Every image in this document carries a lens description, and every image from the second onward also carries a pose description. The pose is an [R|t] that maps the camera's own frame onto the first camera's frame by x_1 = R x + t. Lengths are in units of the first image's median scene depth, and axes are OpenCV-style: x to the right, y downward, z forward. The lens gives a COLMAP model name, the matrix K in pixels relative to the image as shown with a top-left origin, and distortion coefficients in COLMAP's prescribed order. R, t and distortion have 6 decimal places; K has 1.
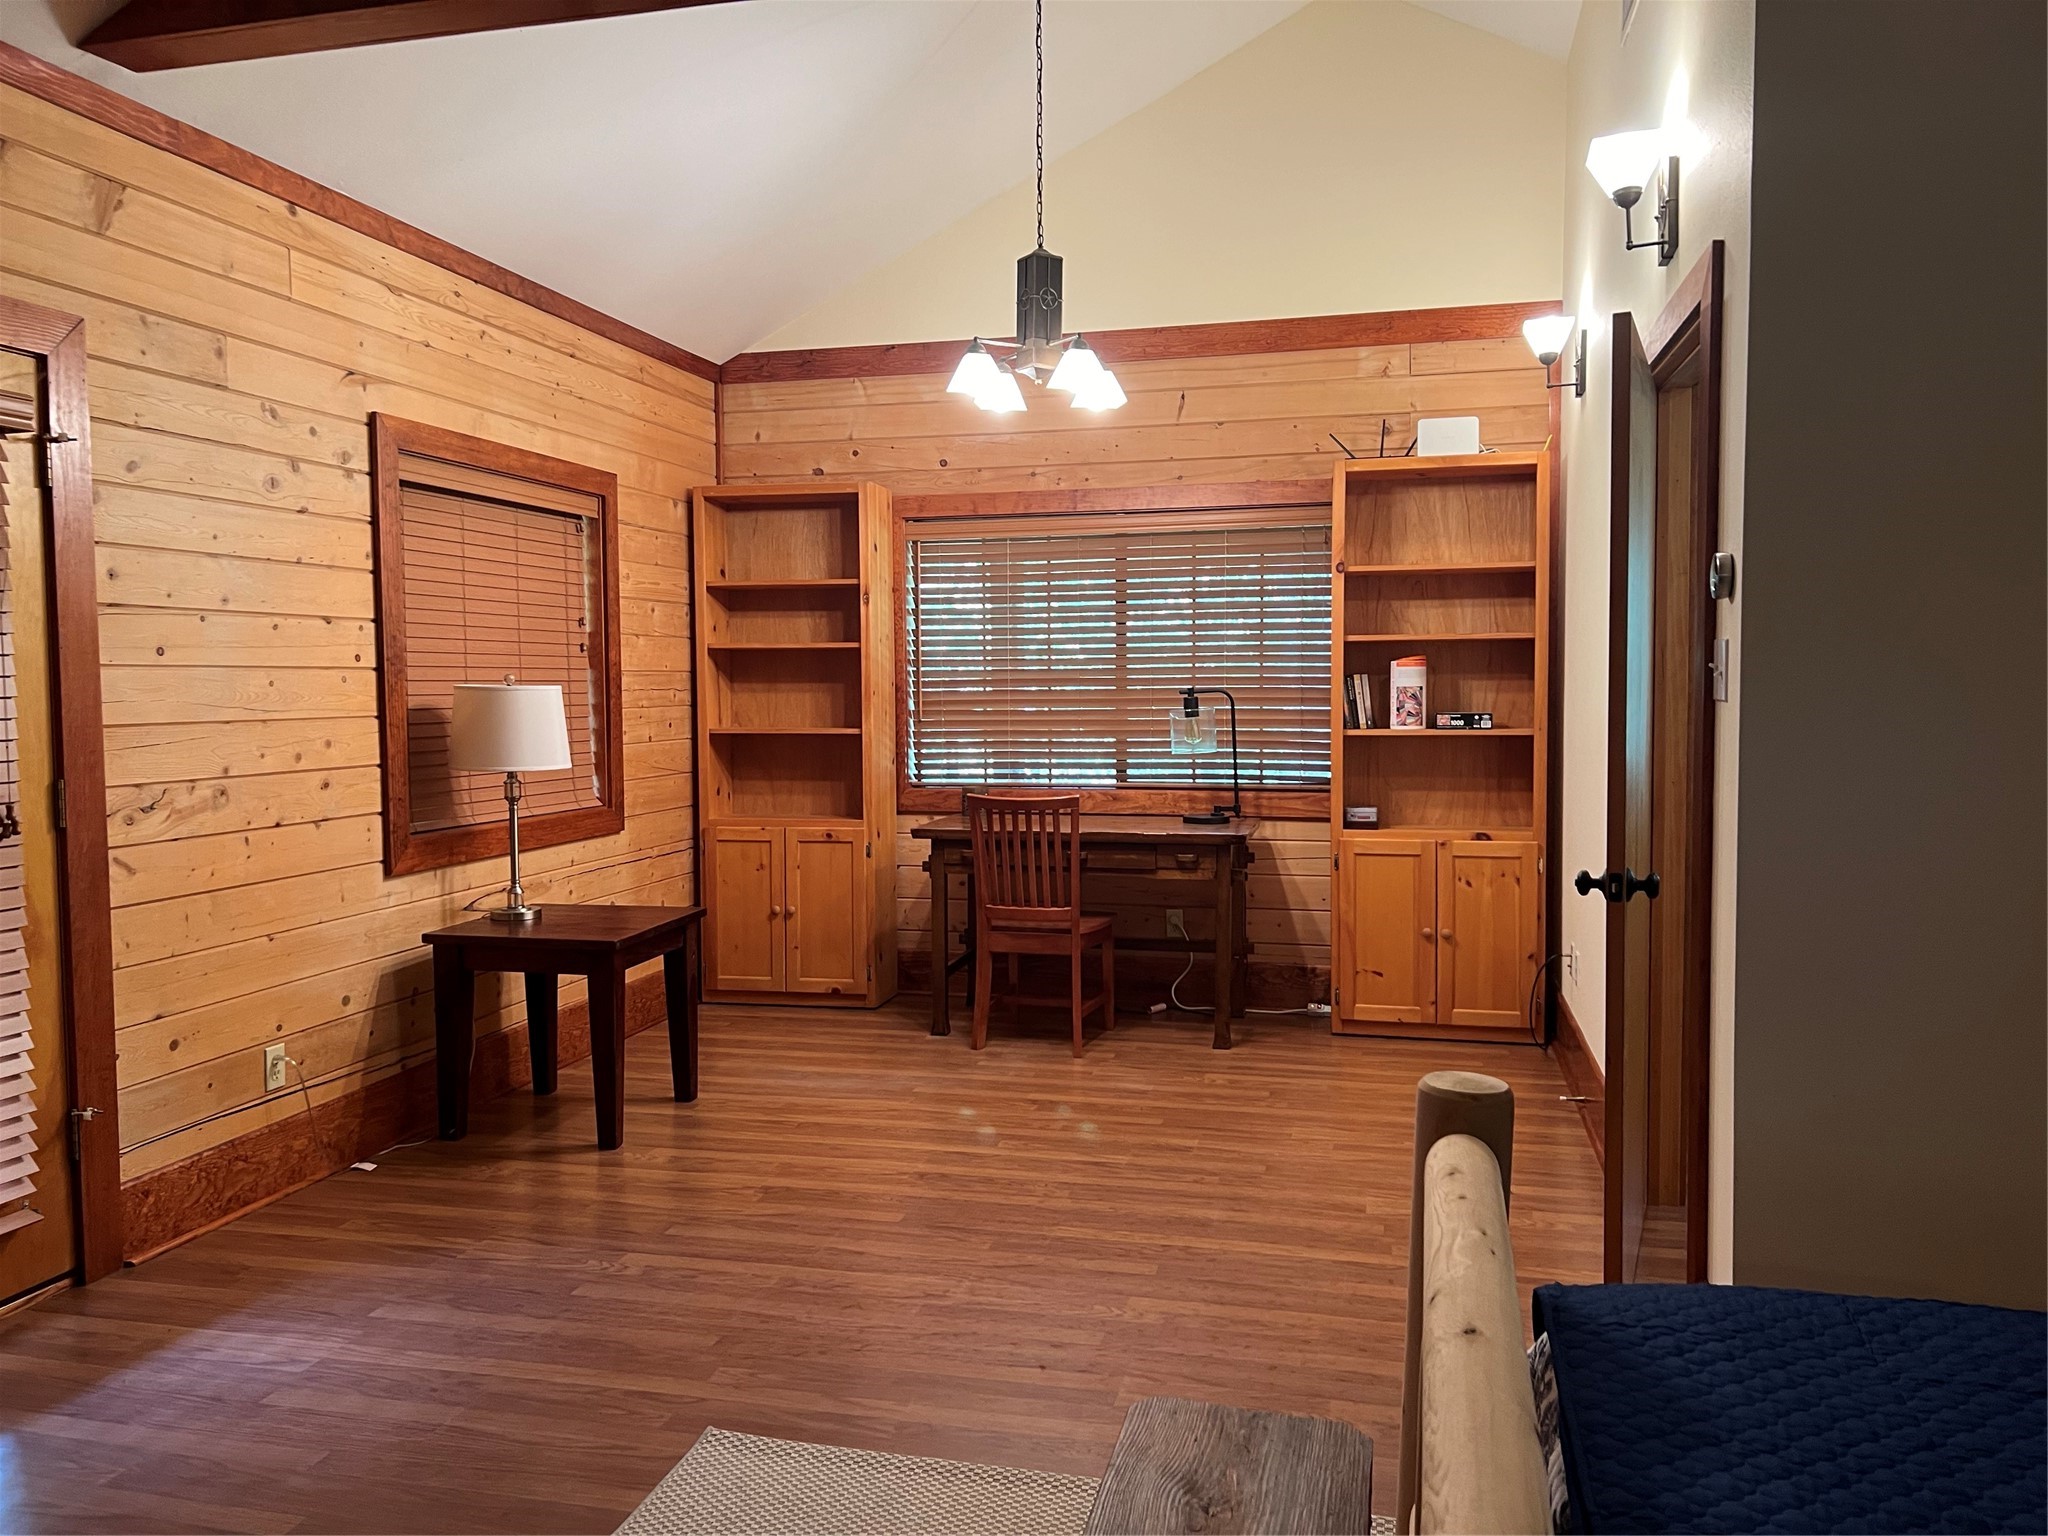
lens RADIAL K [[1540.6, 0, 1027.6], [0, 1540.6, 767.7], [0, 0, 1]] dist [0.003442, -0.000351]
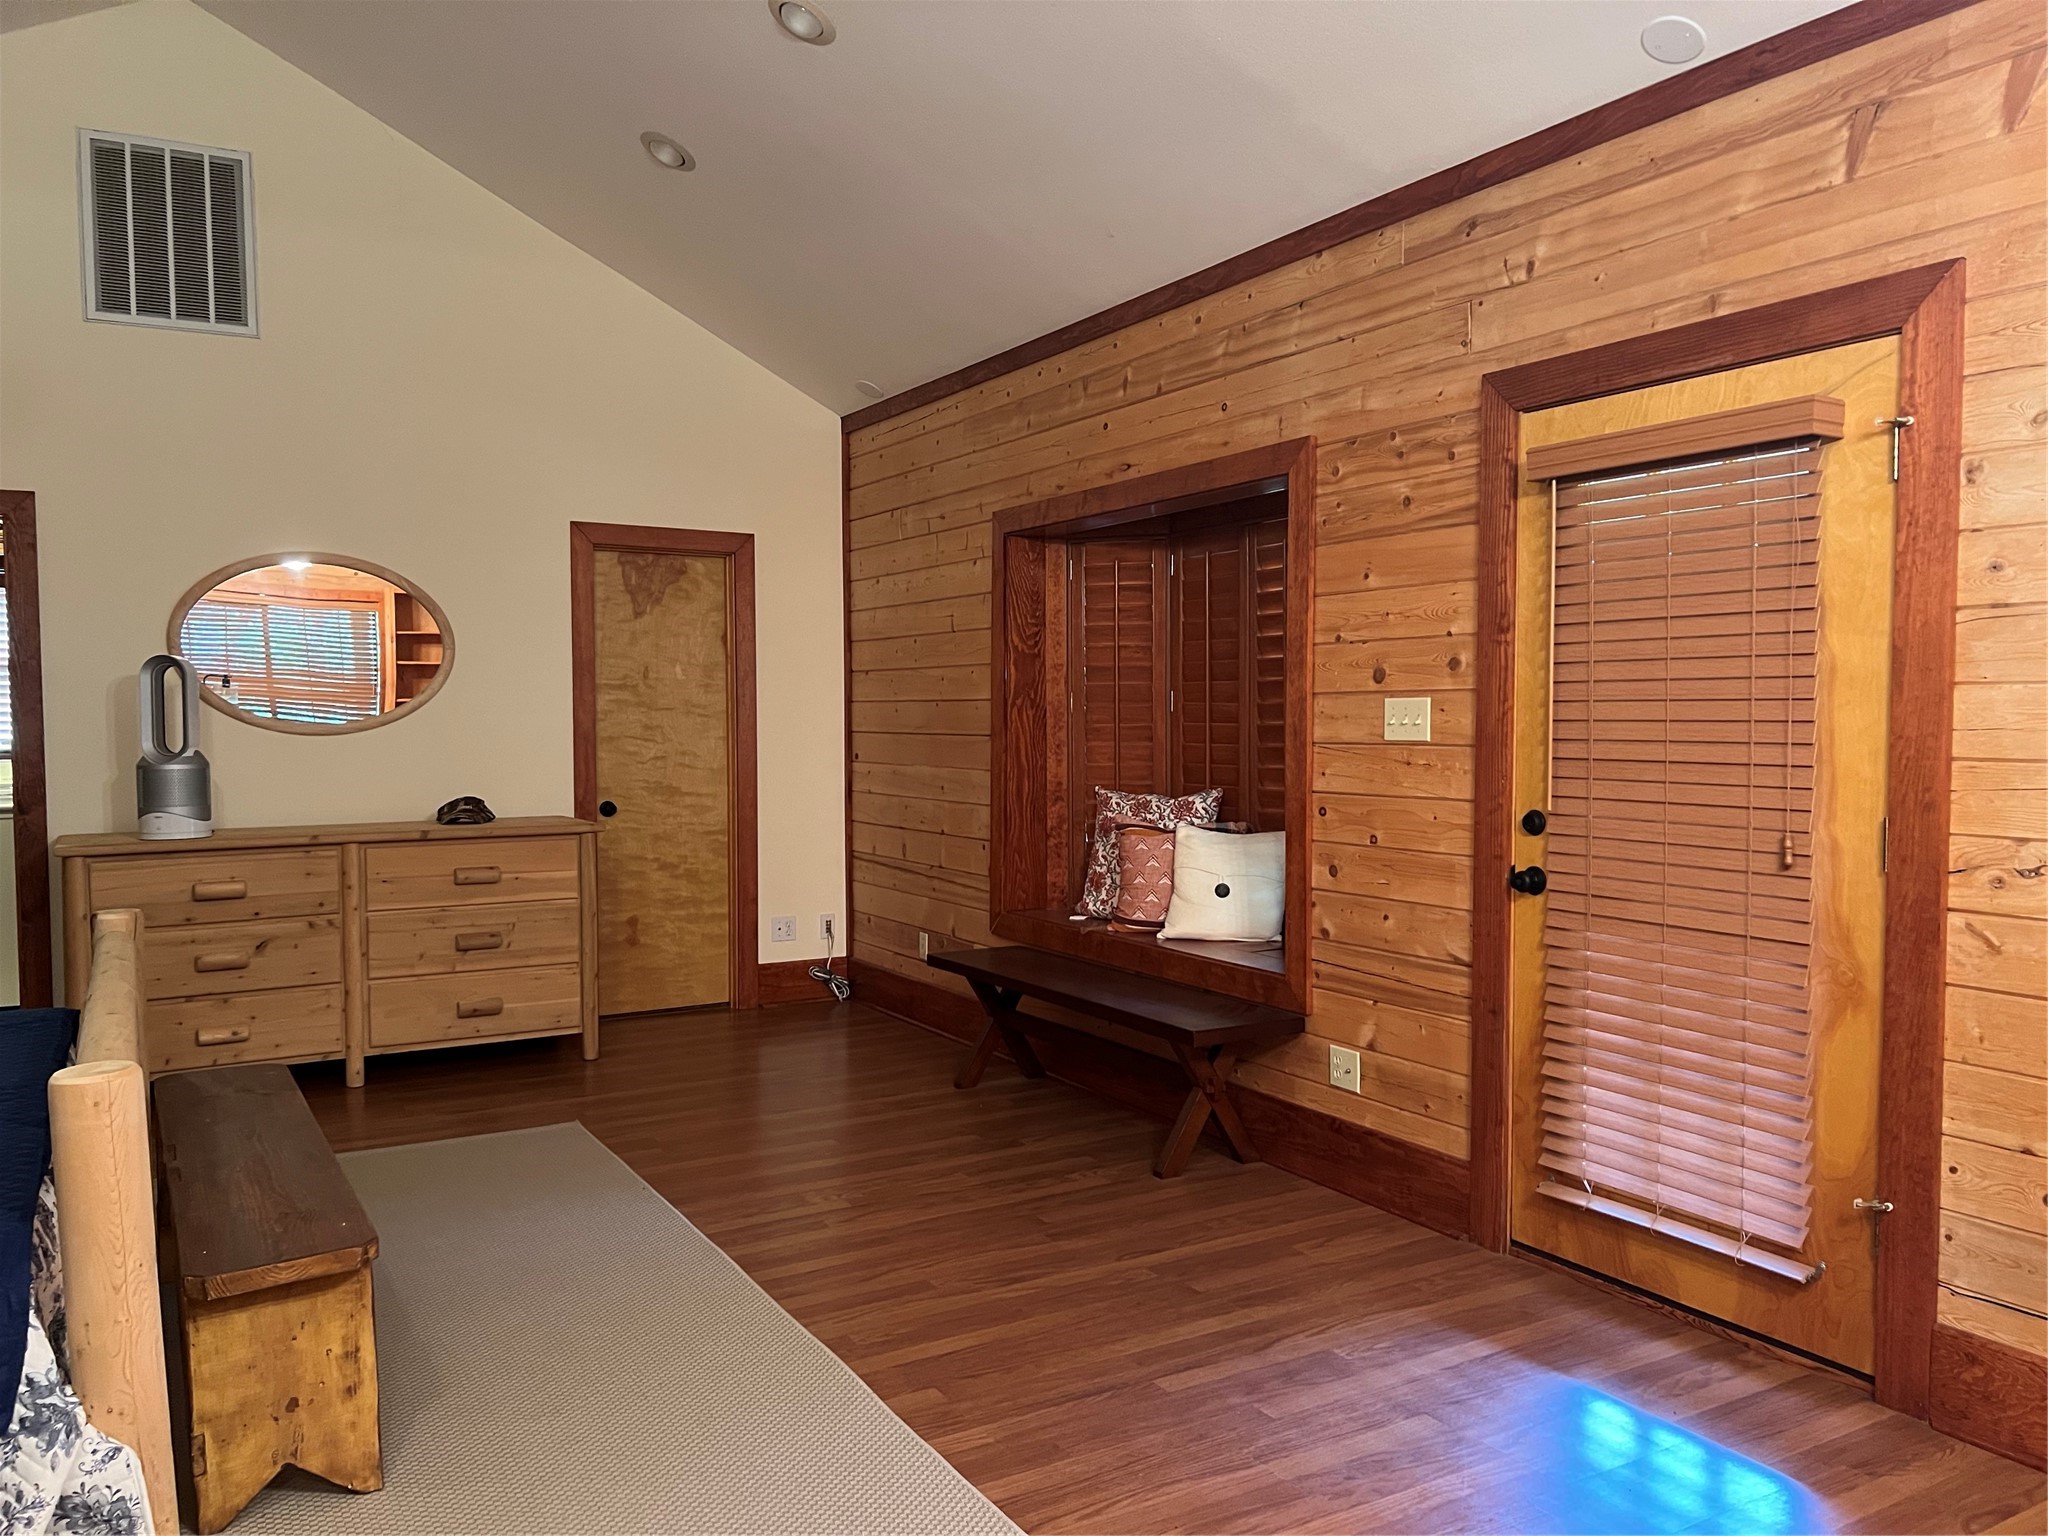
lens RADIAL K [[1540.6, 0, 1026.5], [0, 1540.6, 774.4], [0, 0, 1]] dist [0.003442, -0.000351]
pose [[-0.711203, 0.032424, -0.702239, 0.322371], [-0.037390, 0.995777, 0.083845, -0.069355], [0.701992, 0.085887, -0.706987, 1.249494]]
